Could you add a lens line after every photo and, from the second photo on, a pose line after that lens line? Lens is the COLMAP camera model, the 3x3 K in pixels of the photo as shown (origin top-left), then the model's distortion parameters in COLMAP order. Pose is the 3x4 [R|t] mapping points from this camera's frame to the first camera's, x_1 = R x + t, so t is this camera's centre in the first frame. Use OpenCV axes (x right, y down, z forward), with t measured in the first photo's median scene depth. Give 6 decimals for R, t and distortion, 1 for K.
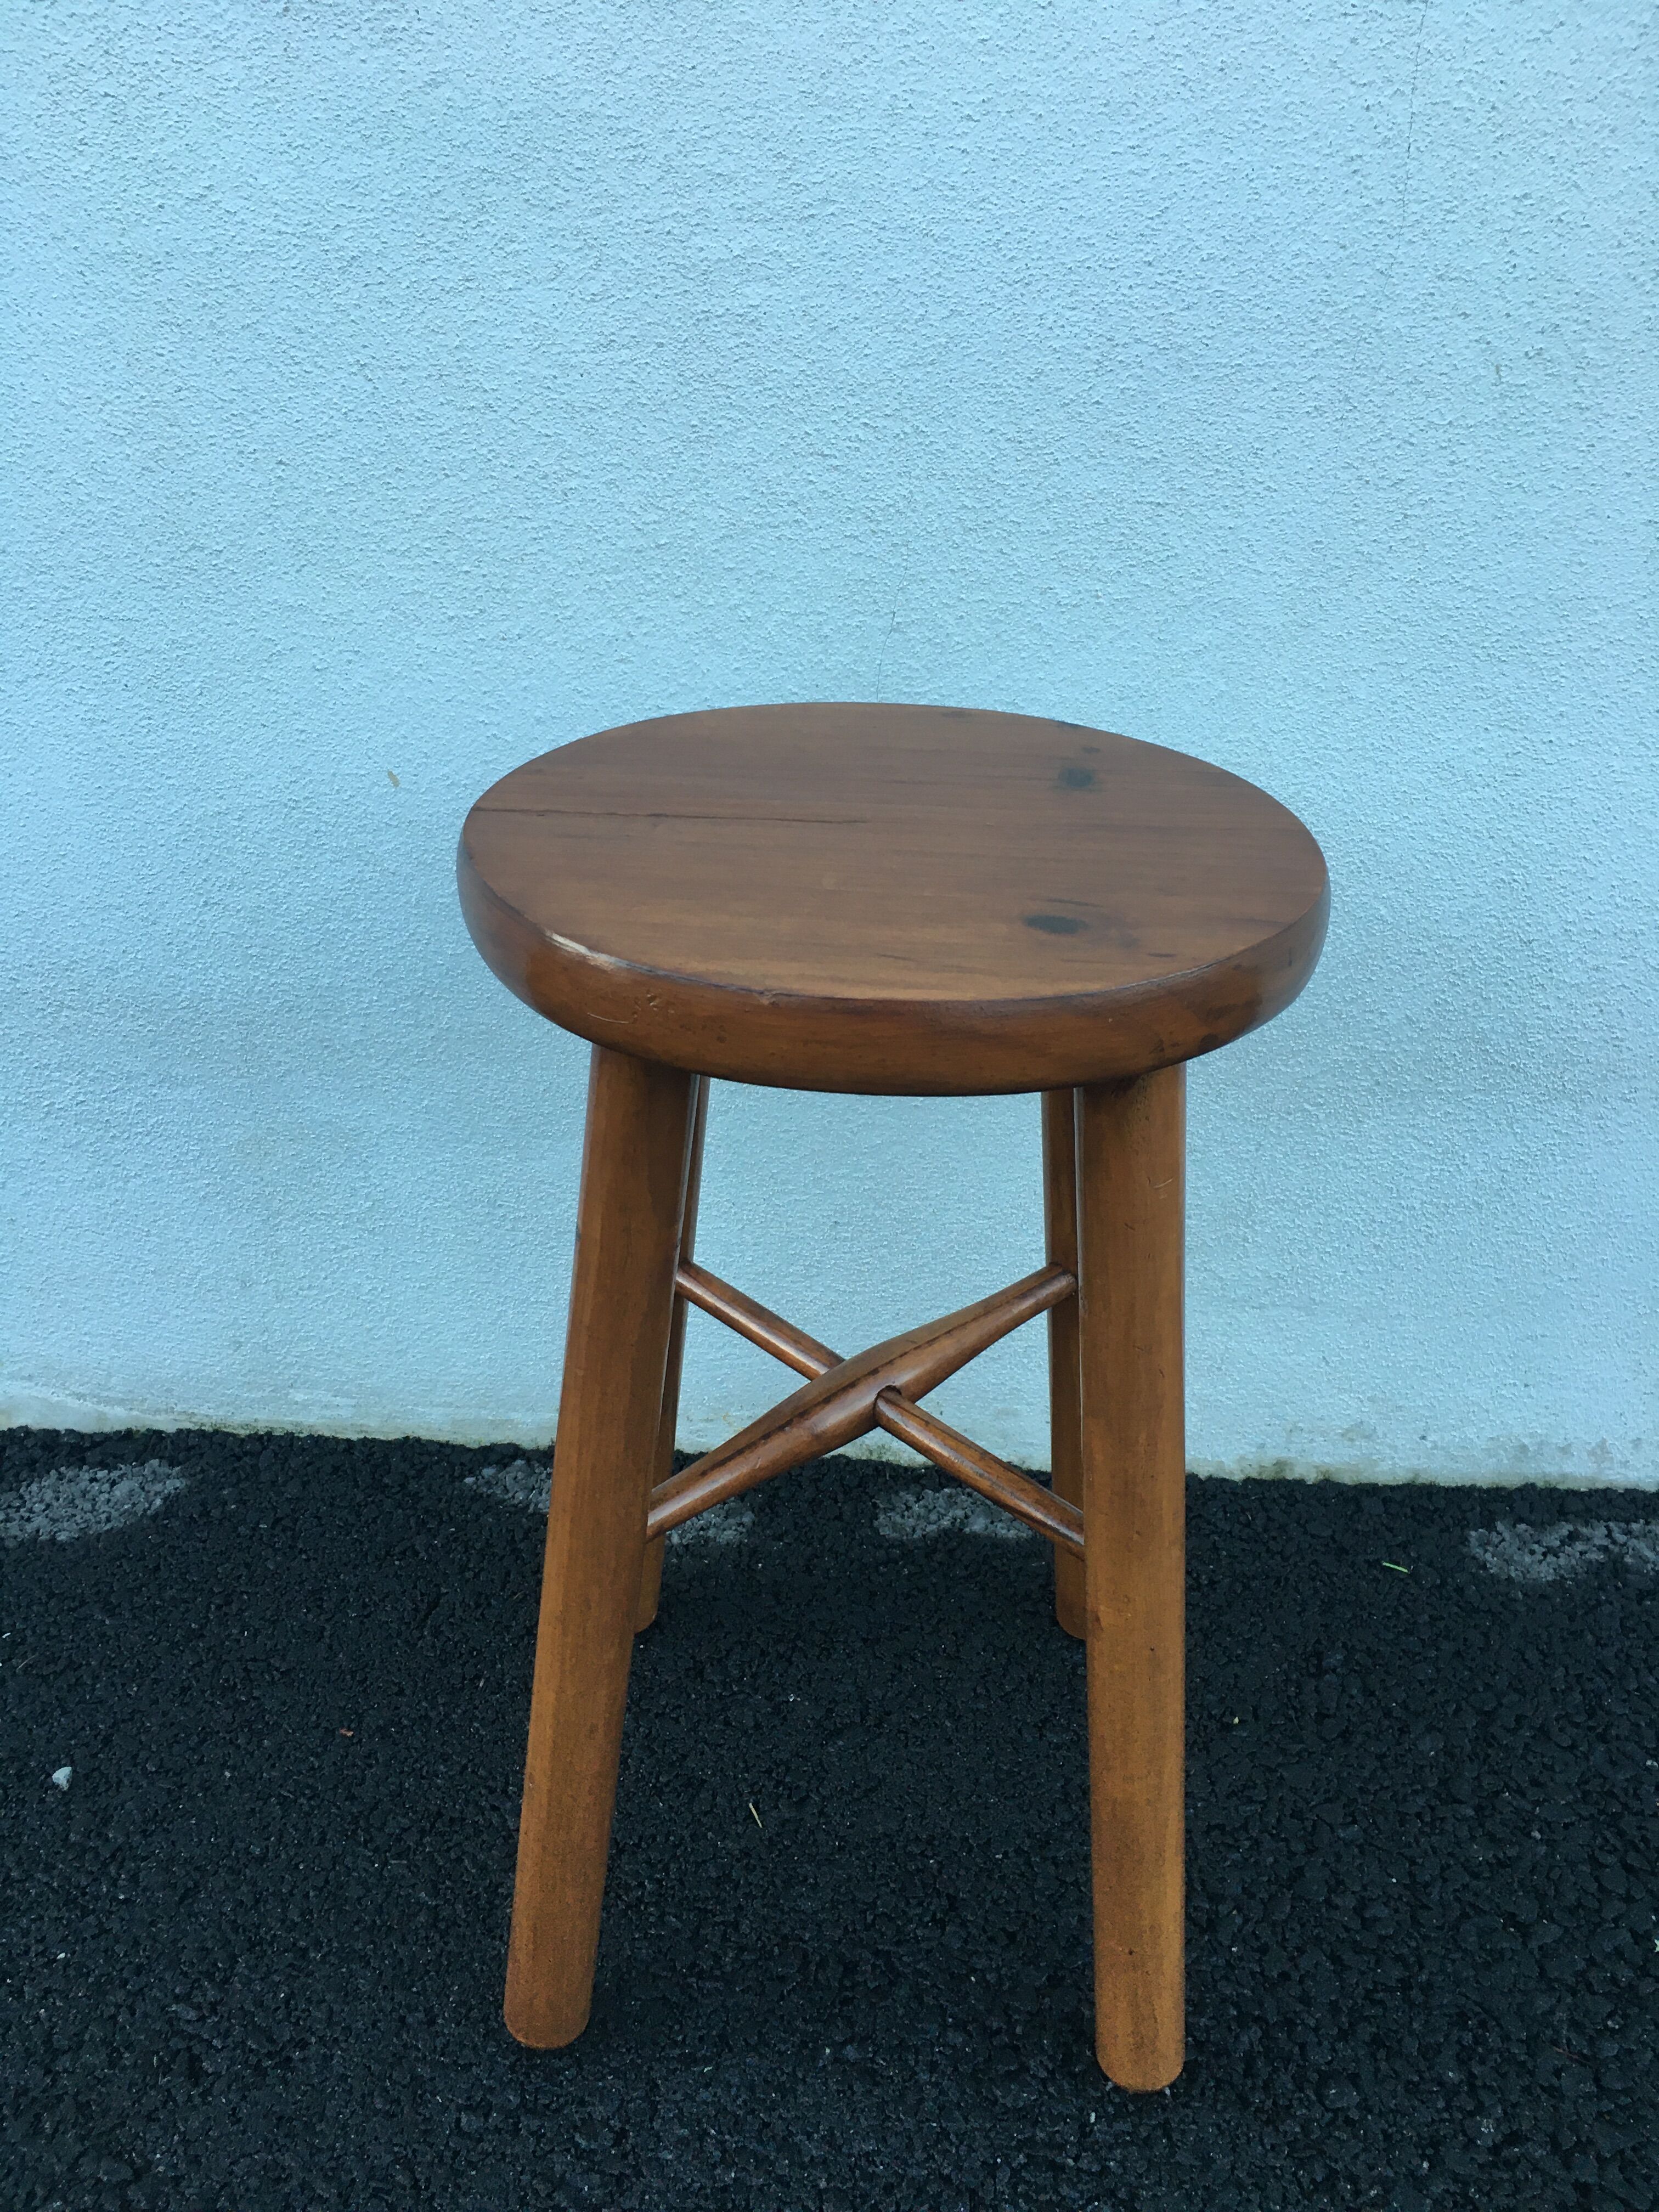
lens RADIAL K [[1871.2, 0, 826.7], [0, 1871.2, 1093.5], [0, 0, 1]] dist [0.084190, -0.121548]
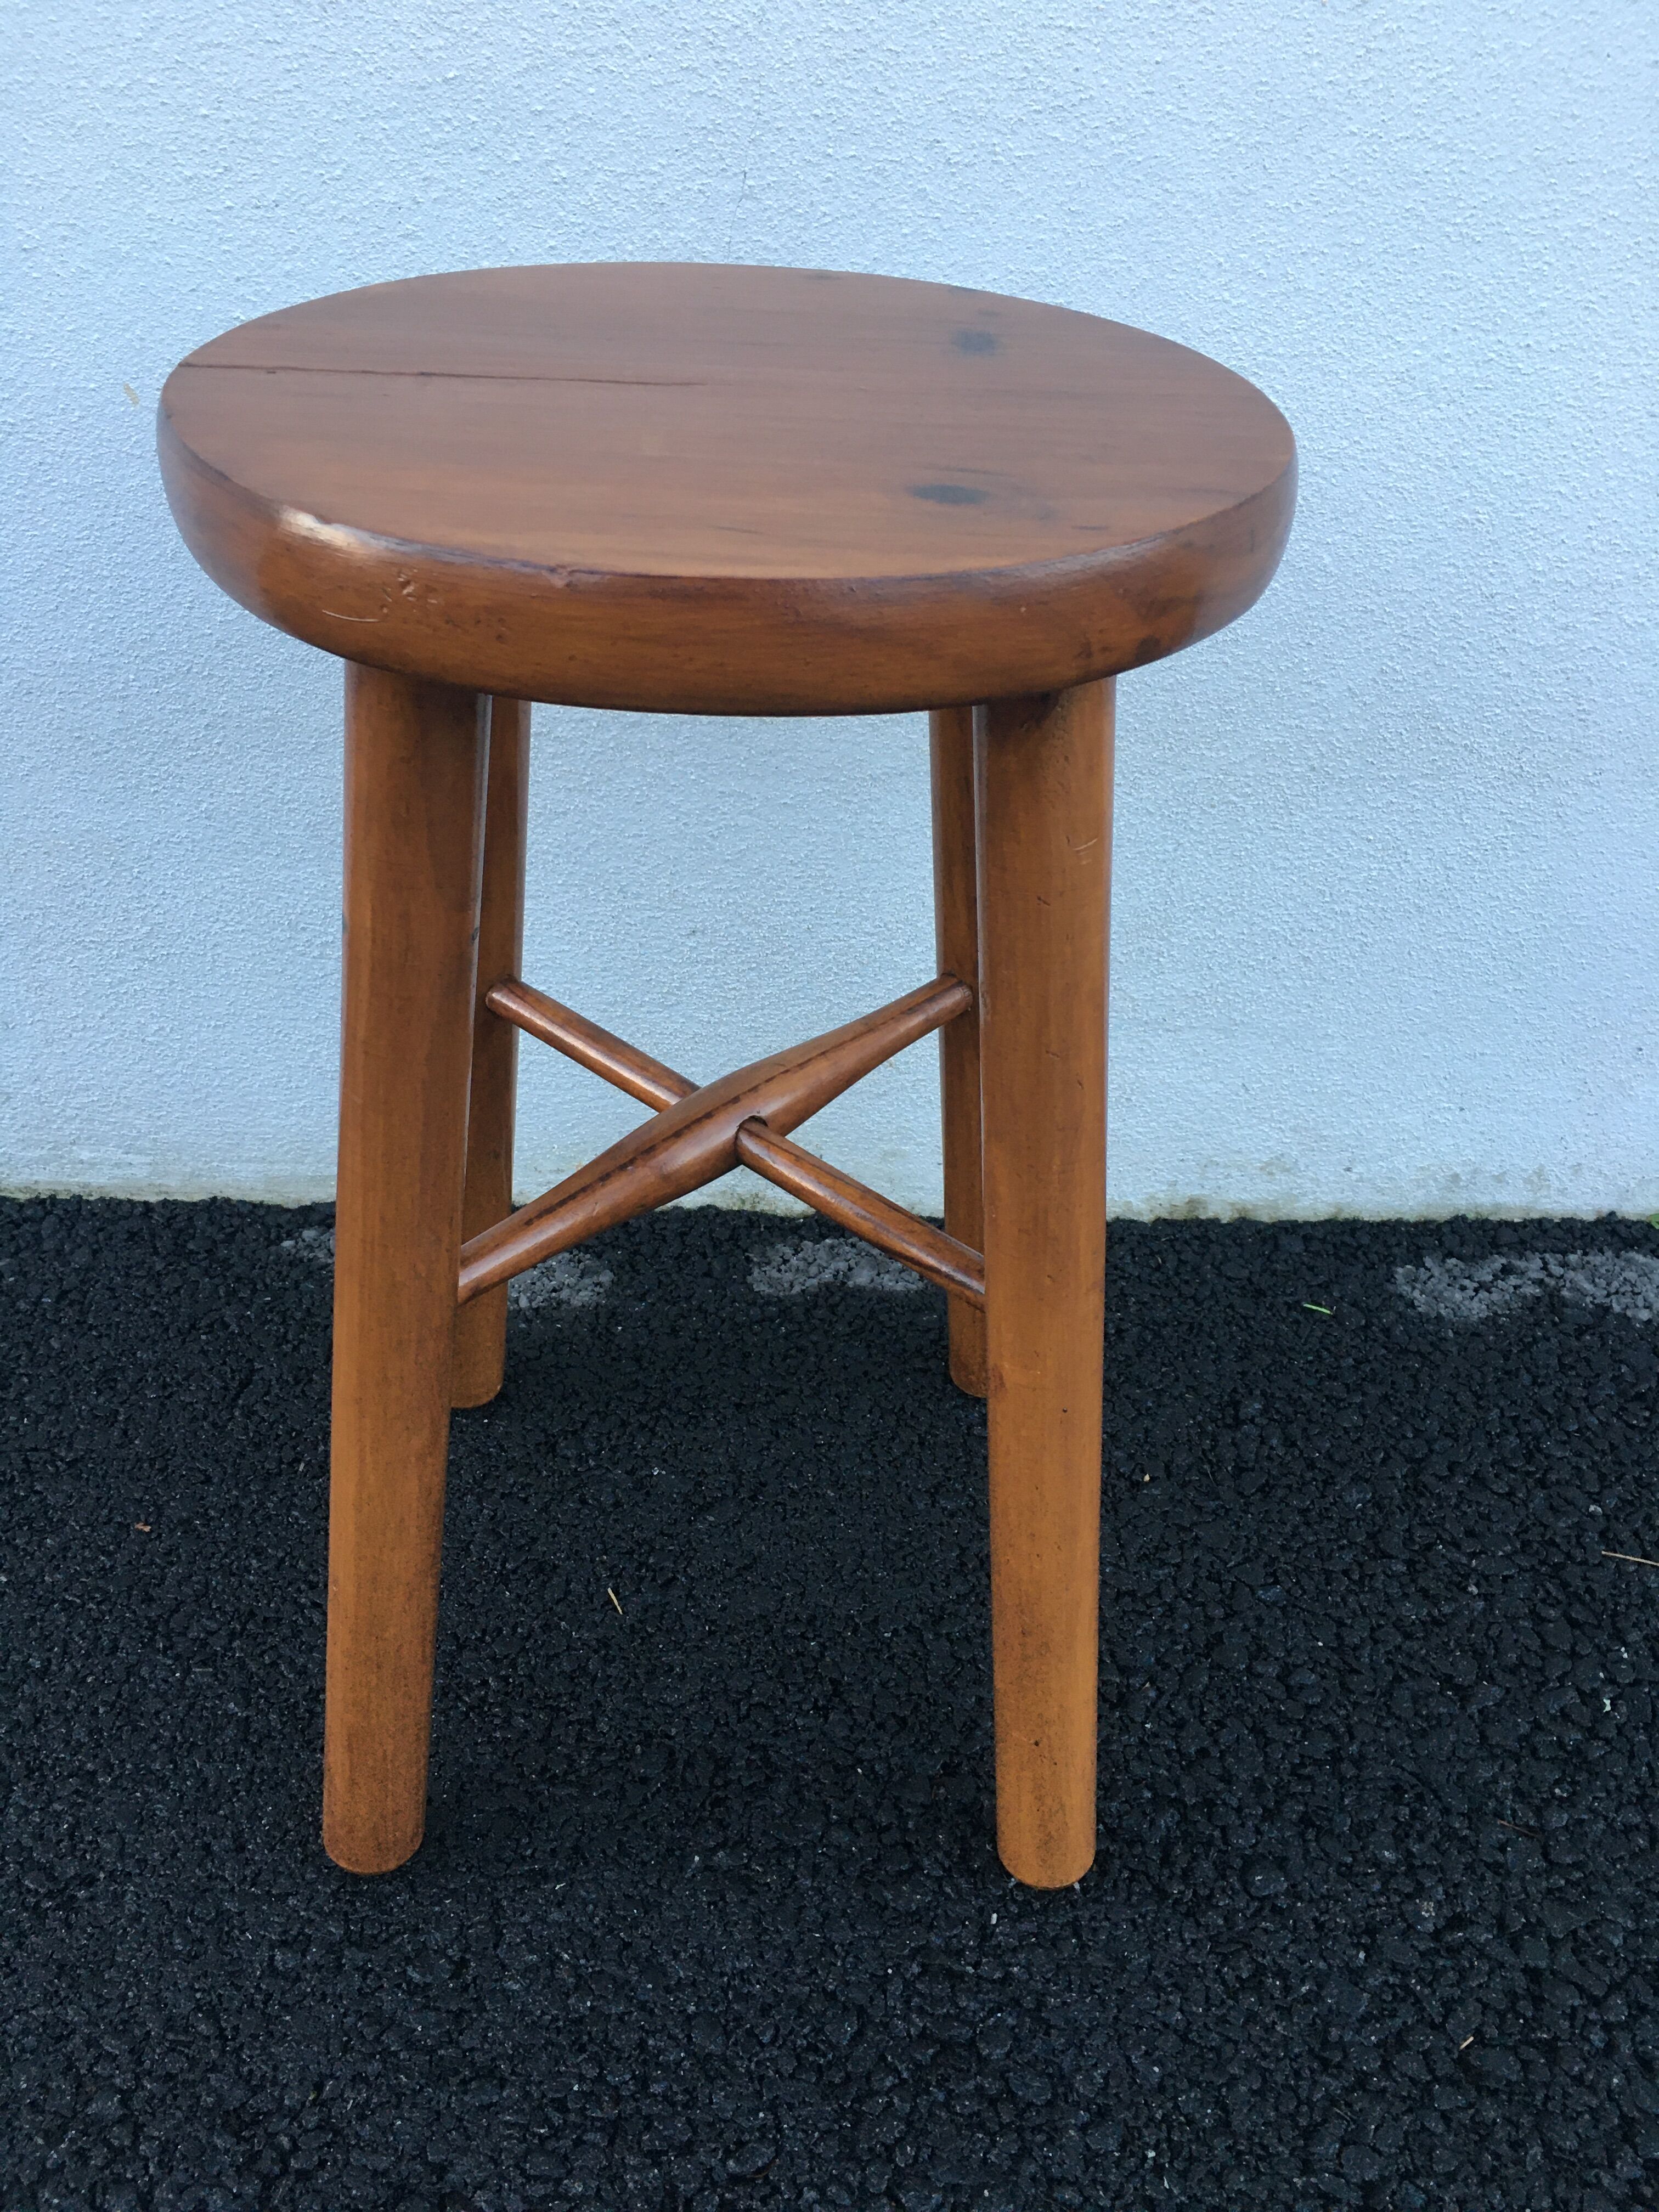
lens RADIAL K [[1872.9, 0, 828.3], [0, 1872.9, 1098.3], [0, 0, 1]] dist [0.085767, -0.123072]
pose [[0.998026, -0.021309, 0.059074, 0.015141], [0.013691, 0.991874, 0.126489, 0.036166], [-0.061290, -0.125431, 0.990207, 0.144409]]
